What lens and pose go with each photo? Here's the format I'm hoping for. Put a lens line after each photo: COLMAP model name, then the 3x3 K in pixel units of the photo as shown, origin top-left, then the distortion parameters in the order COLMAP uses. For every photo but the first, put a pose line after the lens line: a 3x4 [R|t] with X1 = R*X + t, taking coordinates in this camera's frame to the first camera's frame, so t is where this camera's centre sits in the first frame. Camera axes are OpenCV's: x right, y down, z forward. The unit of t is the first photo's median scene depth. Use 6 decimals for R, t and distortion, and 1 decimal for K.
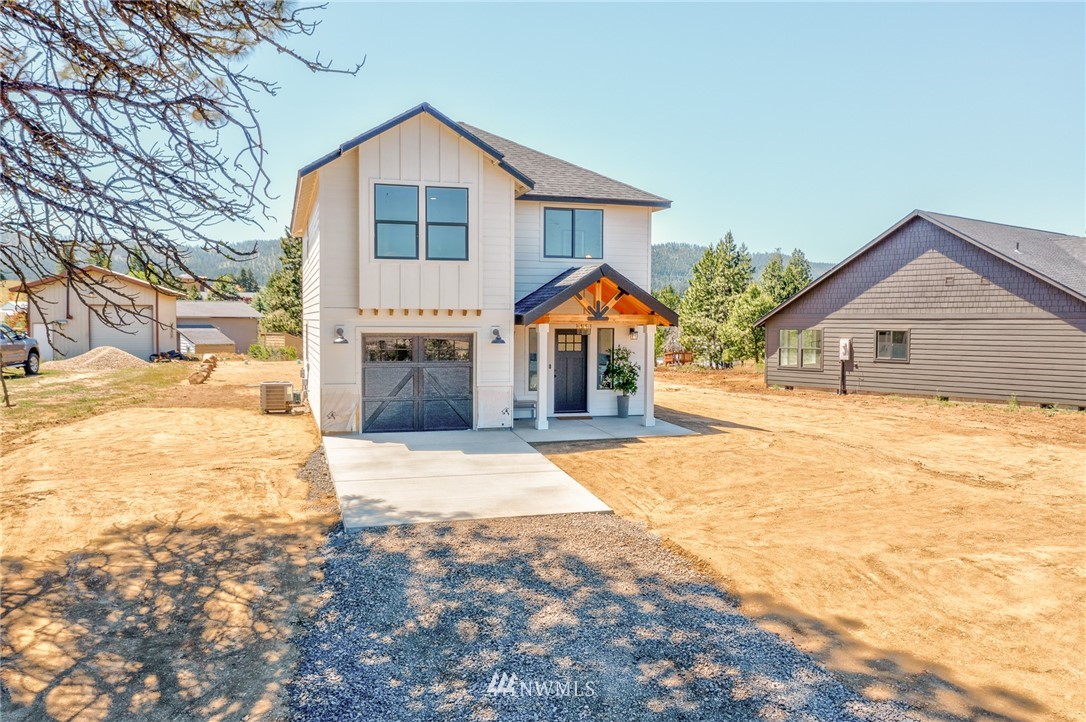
lens RADIAL K [[978.7, 0, 543.0], [0, 978.7, 361.0], [0, 0, 1]] dist [0.005152, 0.010824]
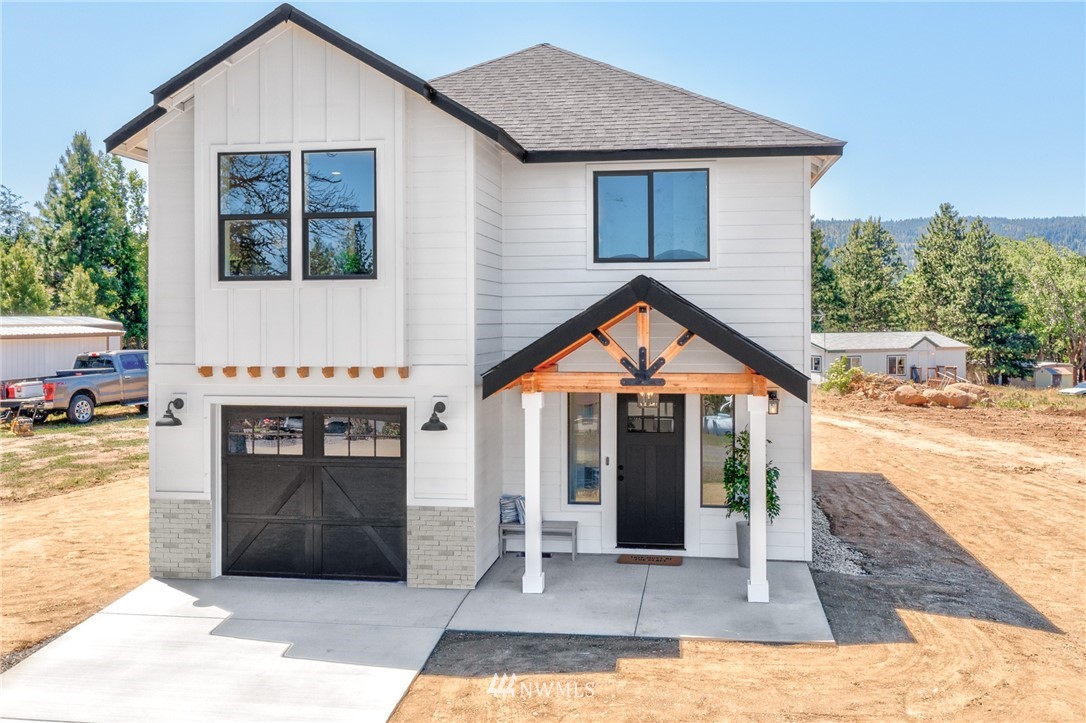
lens RADIAL K [[1077.7, 0, 542.8], [0, 1077.7, 338.5], [0, 0, 1]] dist [-0.000348, 0.001203]
pose [[0.884220, -0.004405, -0.467050, 0.274457], [-0.006792, 0.999729, -0.022287, -0.053093], [0.467022, 0.022879, 0.883950, 0.480633]]
